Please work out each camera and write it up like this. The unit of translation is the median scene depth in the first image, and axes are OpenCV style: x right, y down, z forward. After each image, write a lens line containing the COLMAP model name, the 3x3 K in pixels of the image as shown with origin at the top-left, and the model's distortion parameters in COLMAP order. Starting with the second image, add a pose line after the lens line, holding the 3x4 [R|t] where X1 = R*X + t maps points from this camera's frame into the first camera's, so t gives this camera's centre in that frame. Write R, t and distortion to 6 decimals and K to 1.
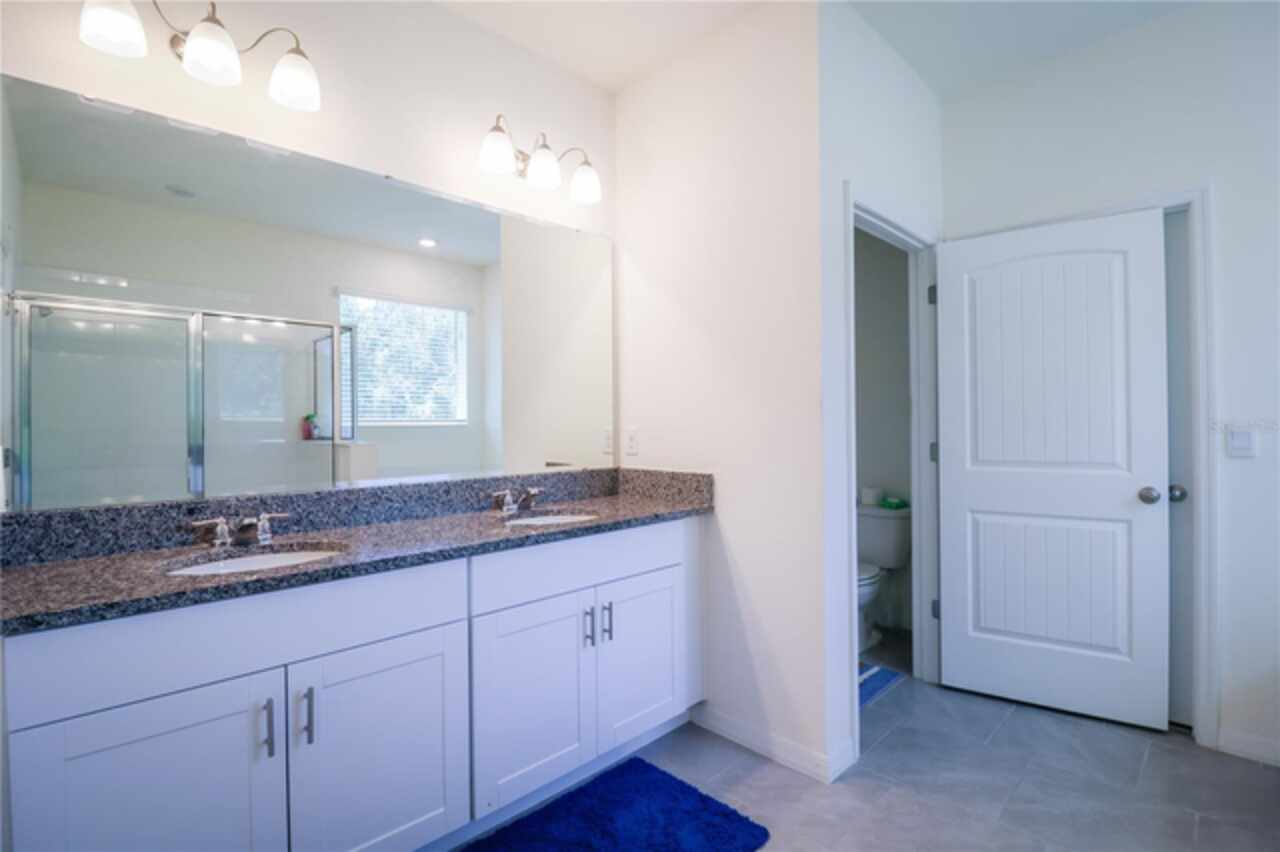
lens RADIAL K [[601.4, 0, 654.8], [0, 601.4, 423.0], [0, 0, 1]] dist [-0.001551, -0.012672]
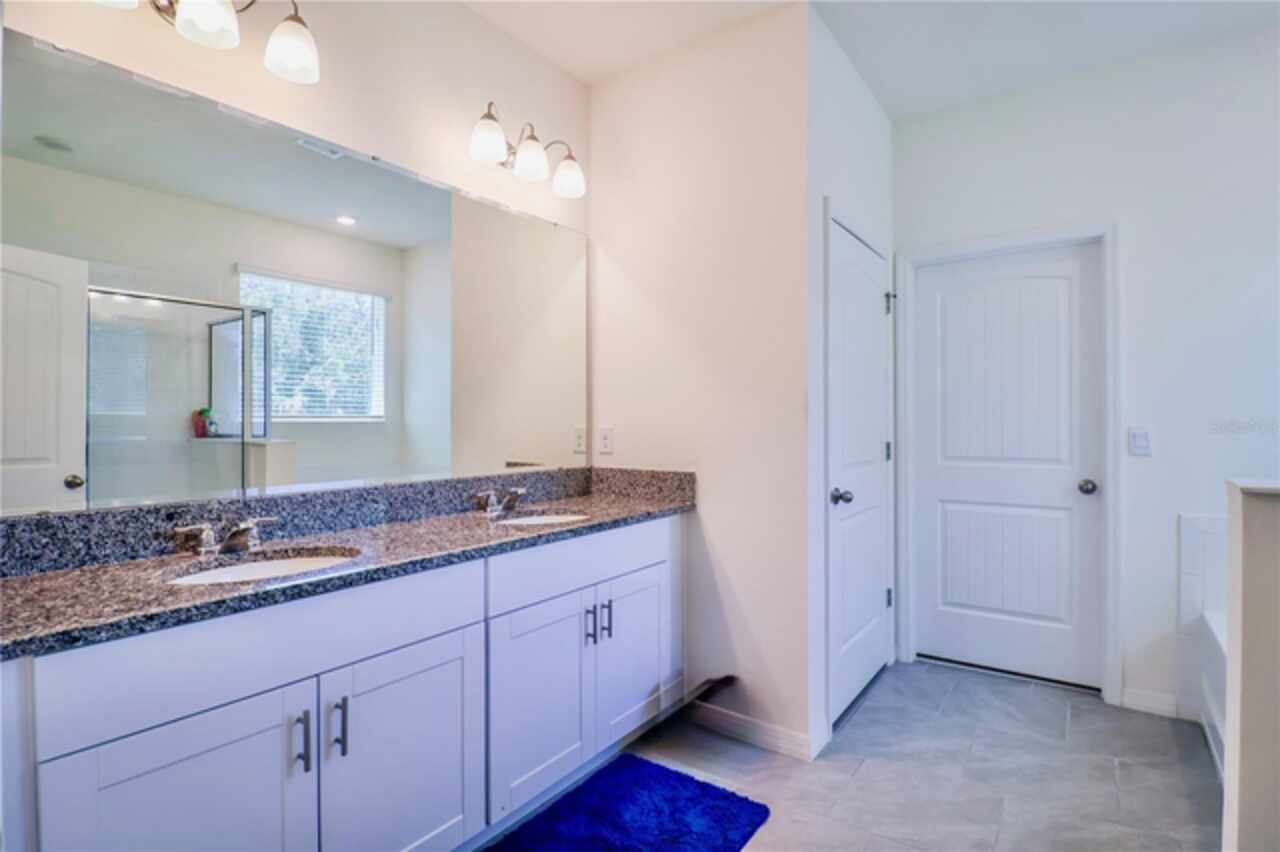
lens RADIAL K [[629.3, 0, 674.7], [0, 629.3, 421.7], [0, 0, 1]] dist [0.001547, -0.014233]
pose [[0.982206, 0.008520, 0.187613, -0.178354], [-0.008619, 0.999963, -0.000288, -0.001040], [-0.187608, -0.001334, 0.982243, -0.058523]]
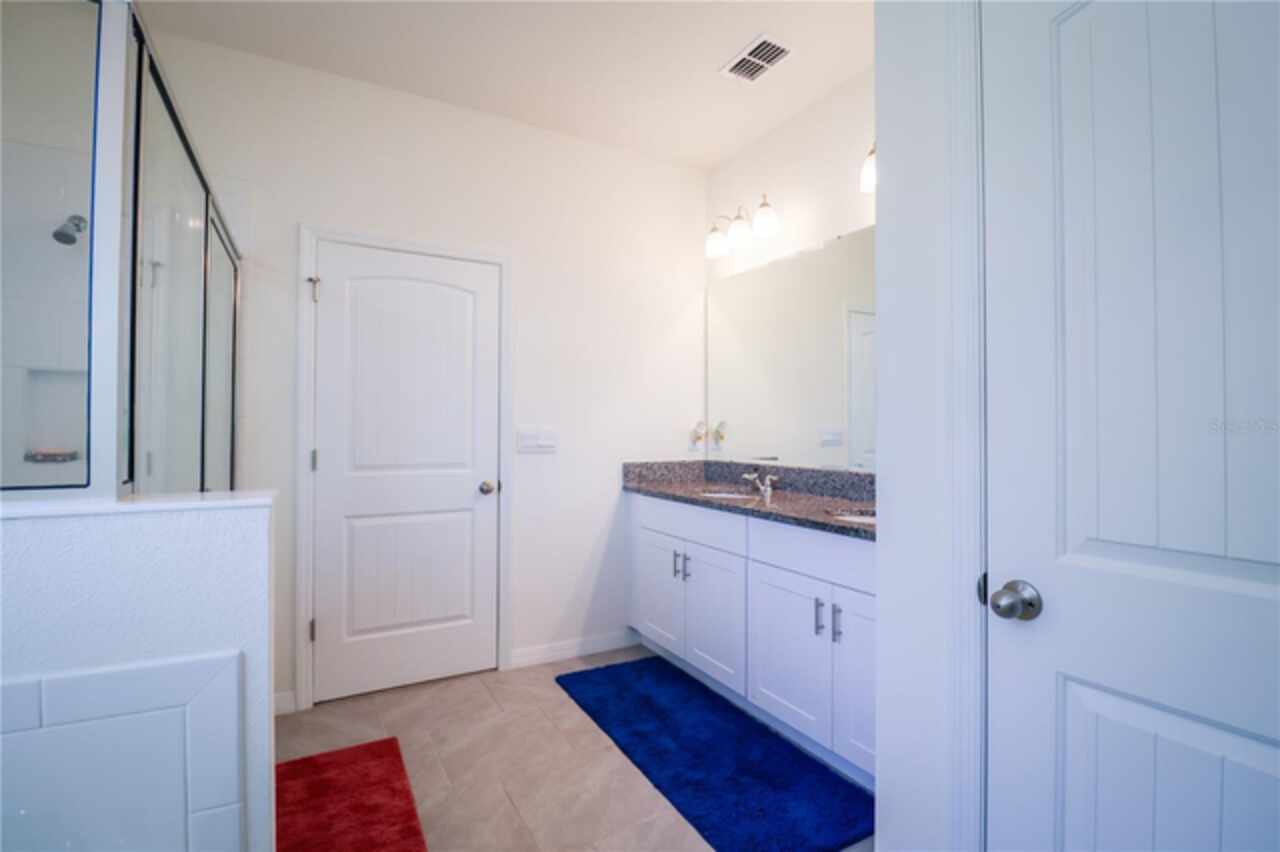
lens RADIAL K [[601.4, 0, 654.8], [0, 601.4, 423.0], [0, 0, 1]] dist [-0.001551, -0.012672]
pose [[-0.270049, 0.000855, -0.962846, 1.025100], [0.003558, 0.999994, -0.000110, -0.003400], [0.962840, -0.003455, -0.270051, 1.045261]]
